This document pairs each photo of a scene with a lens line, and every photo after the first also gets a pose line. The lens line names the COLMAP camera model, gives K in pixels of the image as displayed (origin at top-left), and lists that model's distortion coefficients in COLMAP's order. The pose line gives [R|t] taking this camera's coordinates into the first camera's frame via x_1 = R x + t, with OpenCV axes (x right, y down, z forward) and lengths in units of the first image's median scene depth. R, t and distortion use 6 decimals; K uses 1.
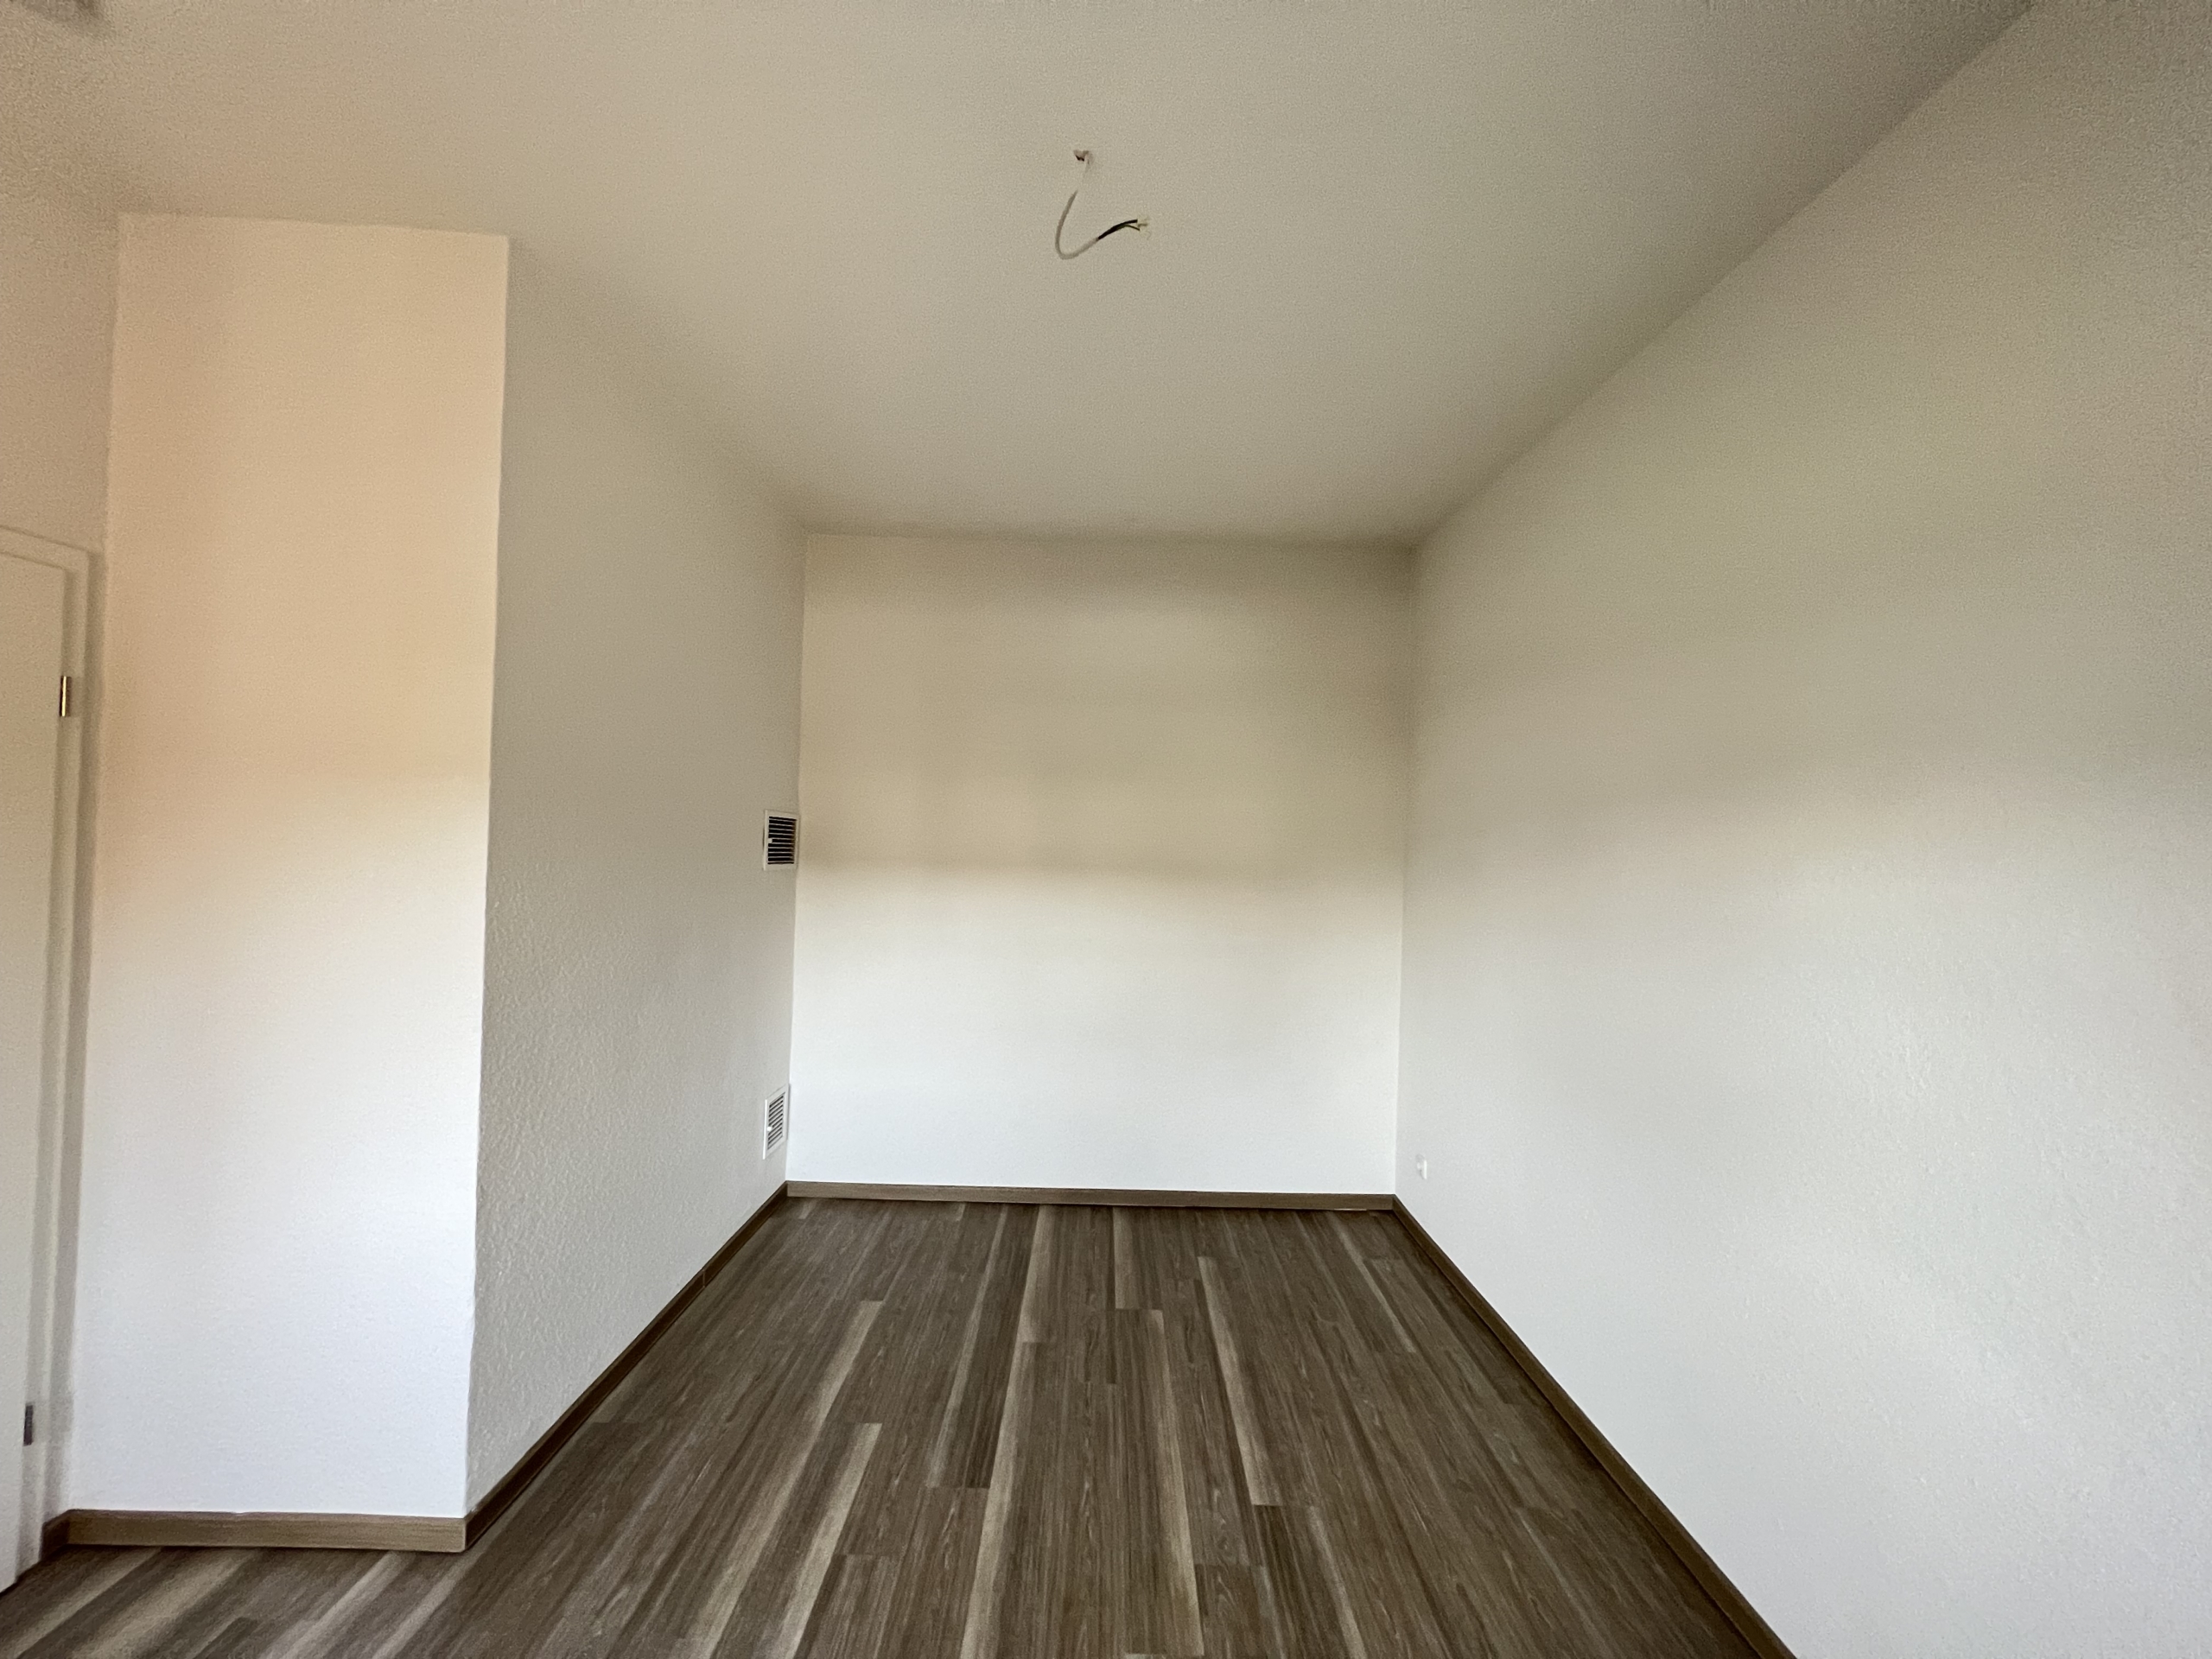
lens RADIAL K [[893.9, 0, 1111.6], [0, 893.9, 830.6], [0, 0, 1]] dist [-0.001775, 0.000106]
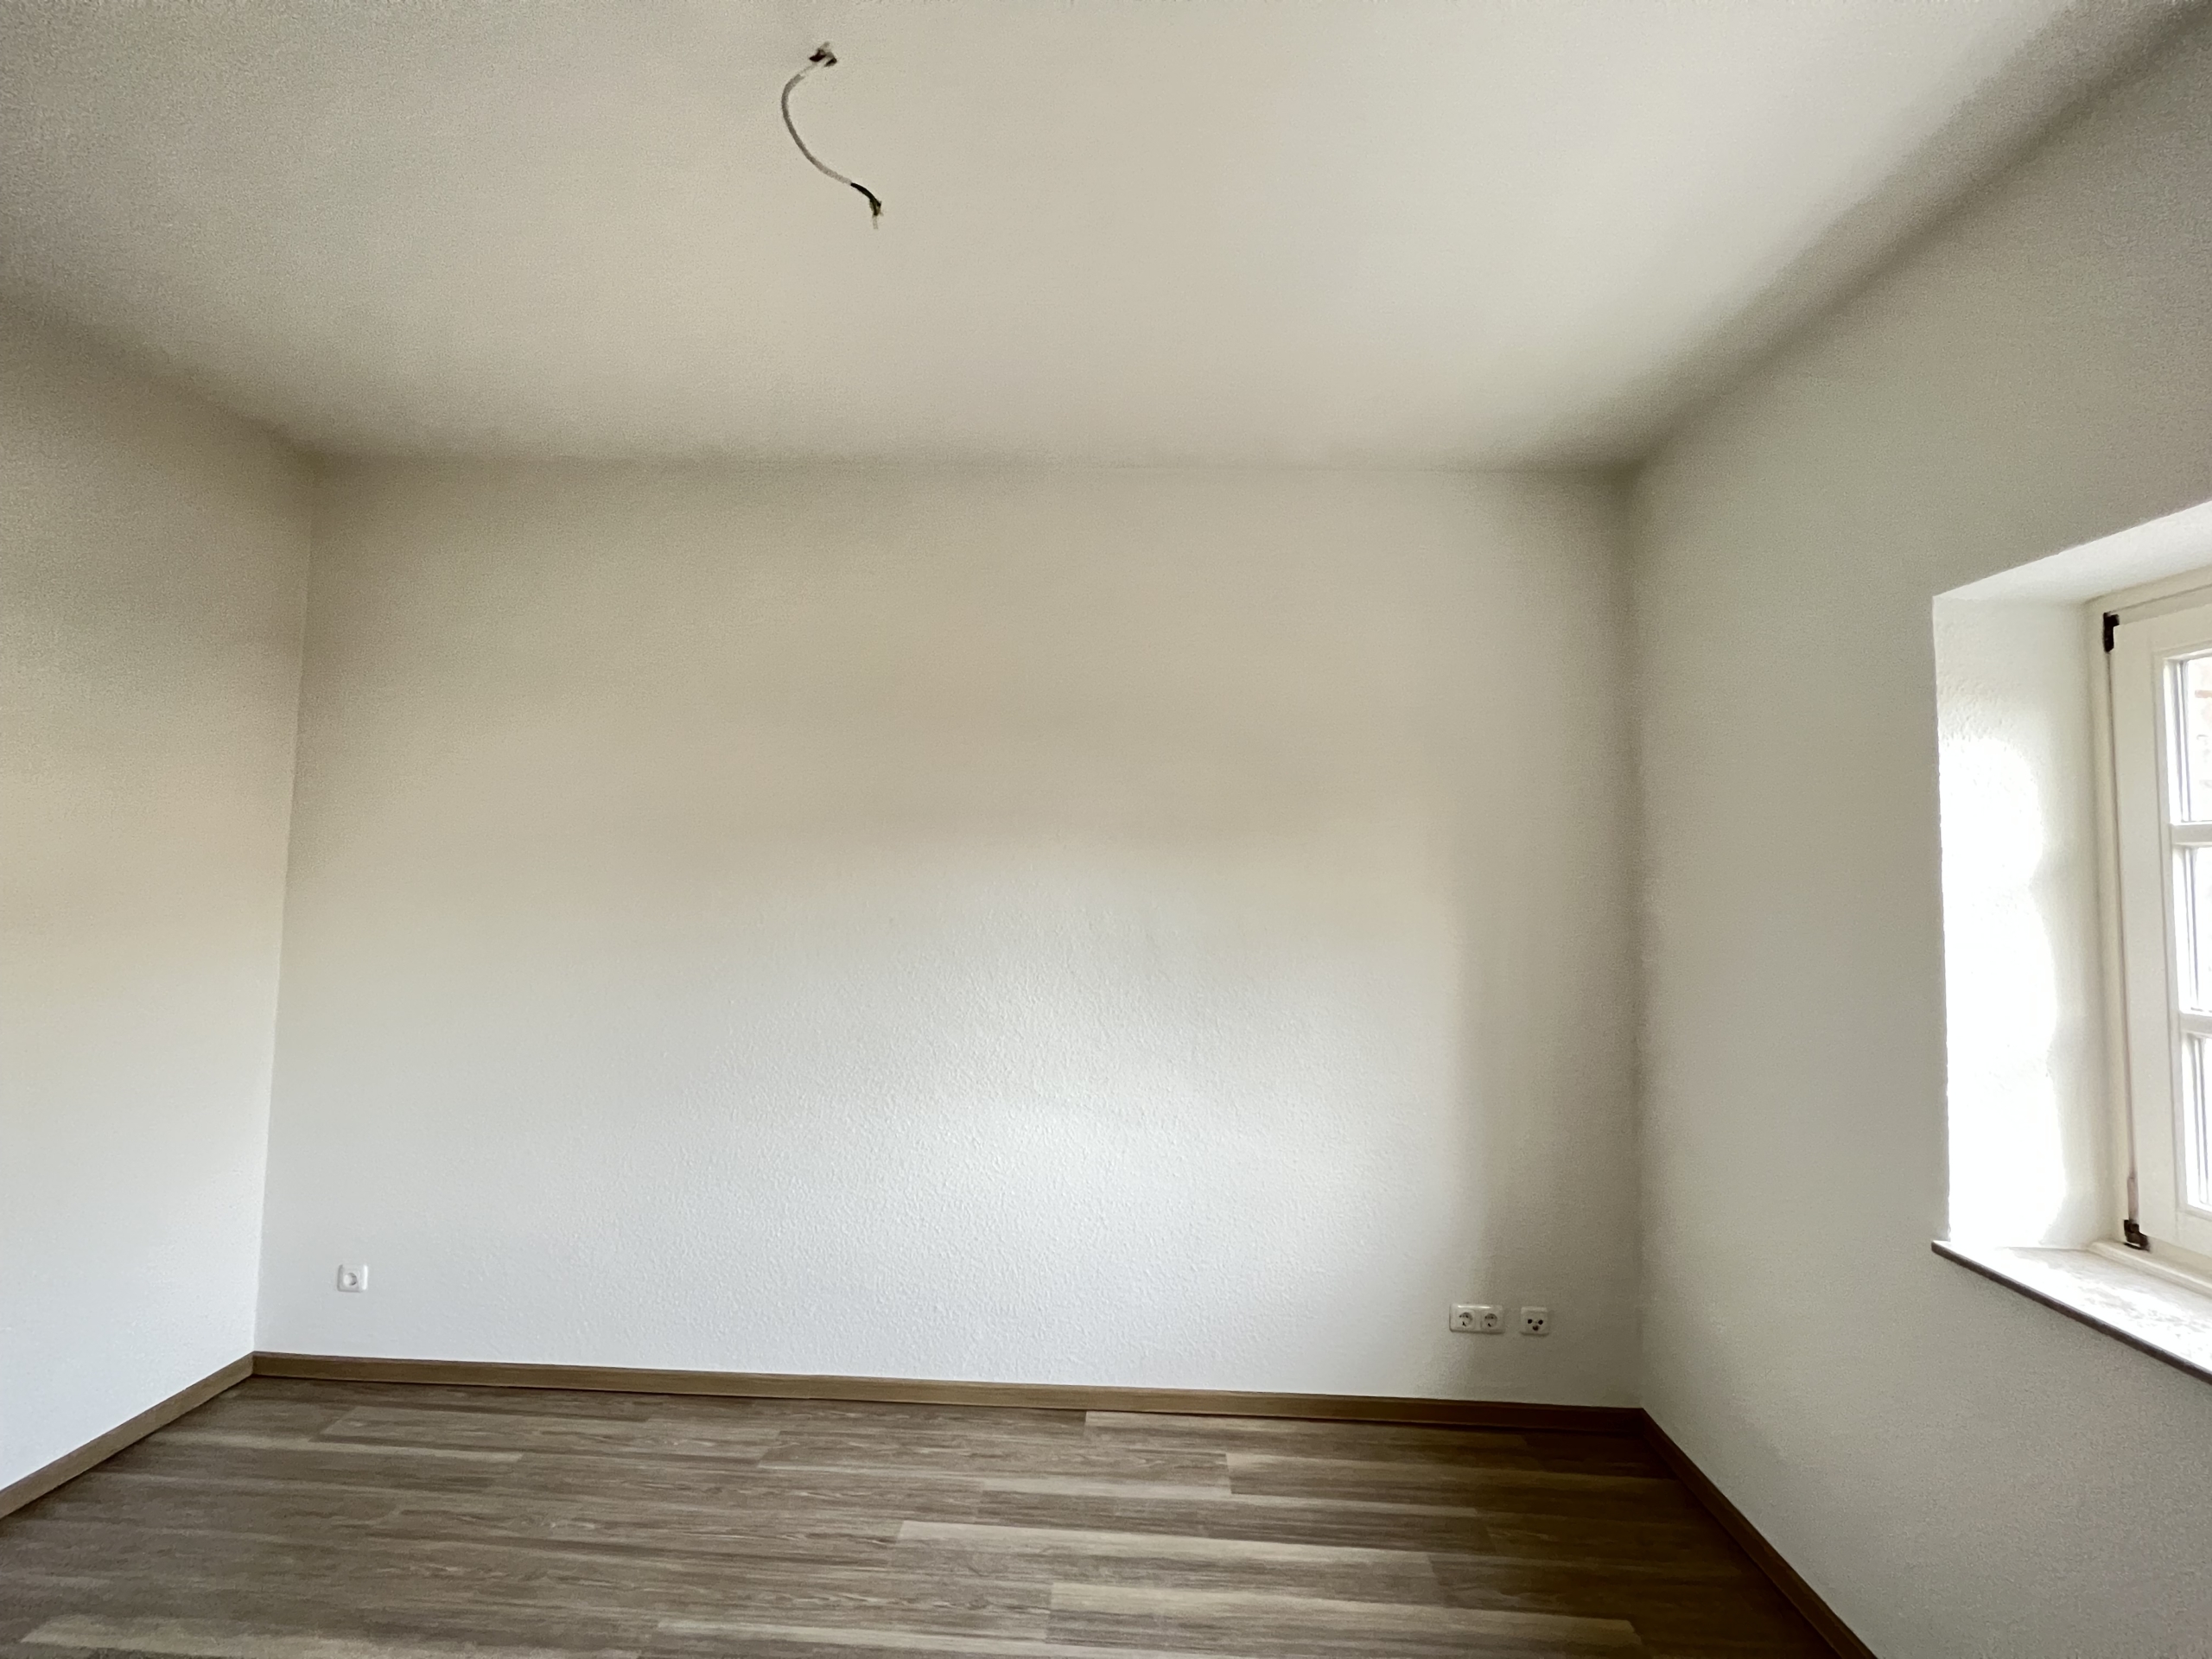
lens RADIAL K [[893.9, 0, 1111.5], [0, 893.9, 826.8], [0, 0, 1]] dist [-0.001775, 0.000106]
pose [[0.039119, 0.017929, 0.999074, -0.585619], [-0.033648, 0.999296, -0.016616, -0.029863], [-0.998668, -0.032966, 0.039694, 0.483837]]
